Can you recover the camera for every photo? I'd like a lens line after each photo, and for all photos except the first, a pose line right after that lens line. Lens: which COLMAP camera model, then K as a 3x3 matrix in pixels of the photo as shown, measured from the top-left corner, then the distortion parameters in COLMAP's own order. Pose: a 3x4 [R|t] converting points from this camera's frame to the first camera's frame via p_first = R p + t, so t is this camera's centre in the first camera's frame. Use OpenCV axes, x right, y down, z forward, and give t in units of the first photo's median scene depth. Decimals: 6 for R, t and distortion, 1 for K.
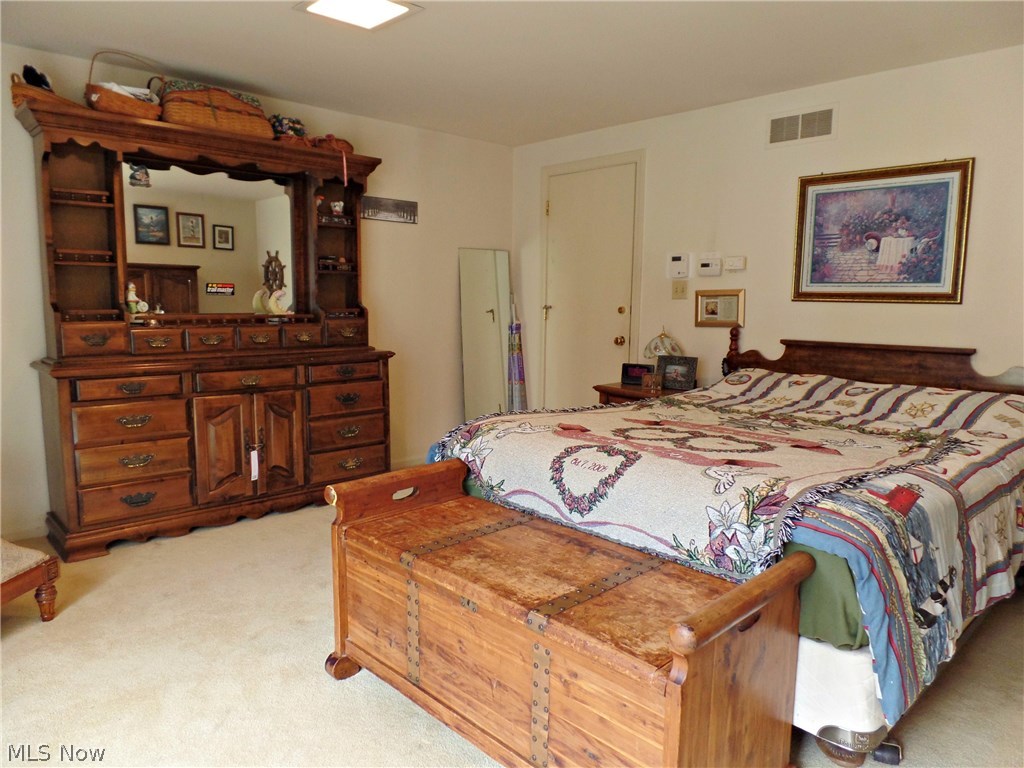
lens RADIAL K [[692.3, 0, 512.8], [0, 692.3, 384.4], [0, 0, 1]] dist [-0.002807, -0.000381]
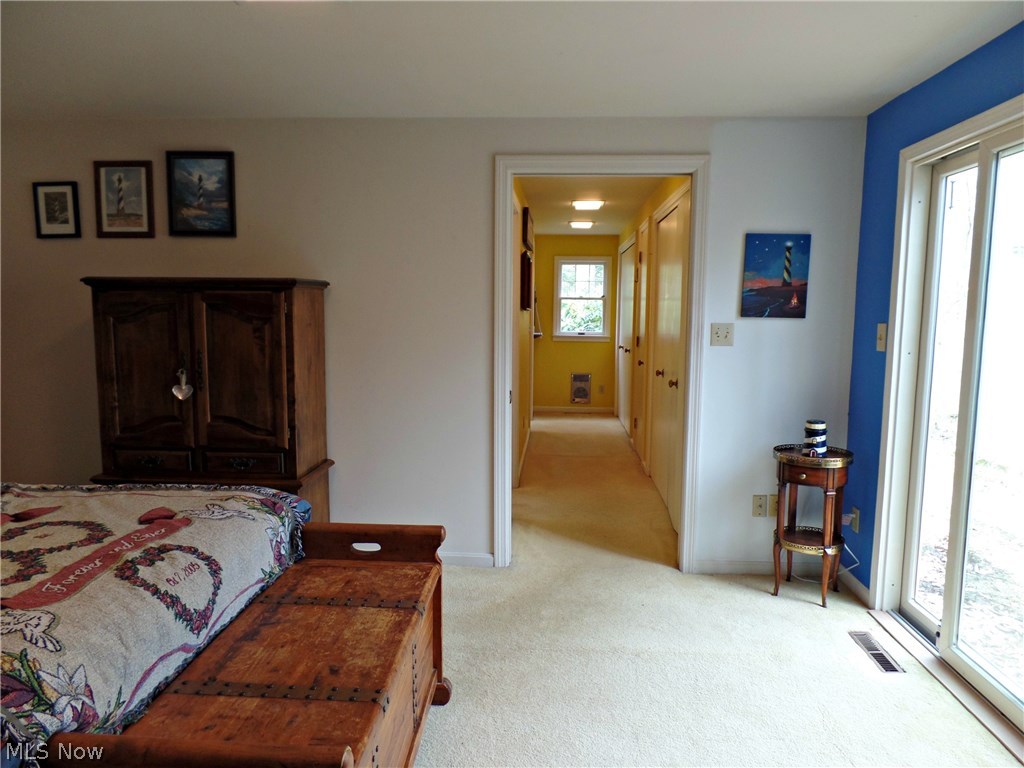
lens RADIAL K [[692.3, 0, 512.6], [0, 692.3, 384.1], [0, 0, 1]] dist [-0.002807, -0.000381]
pose [[-0.681987, -0.095743, 0.725071, -0.860250], [0.076384, 0.976648, 0.200808, -0.279643], [-0.727365, 0.192332, -0.658748, 1.438252]]
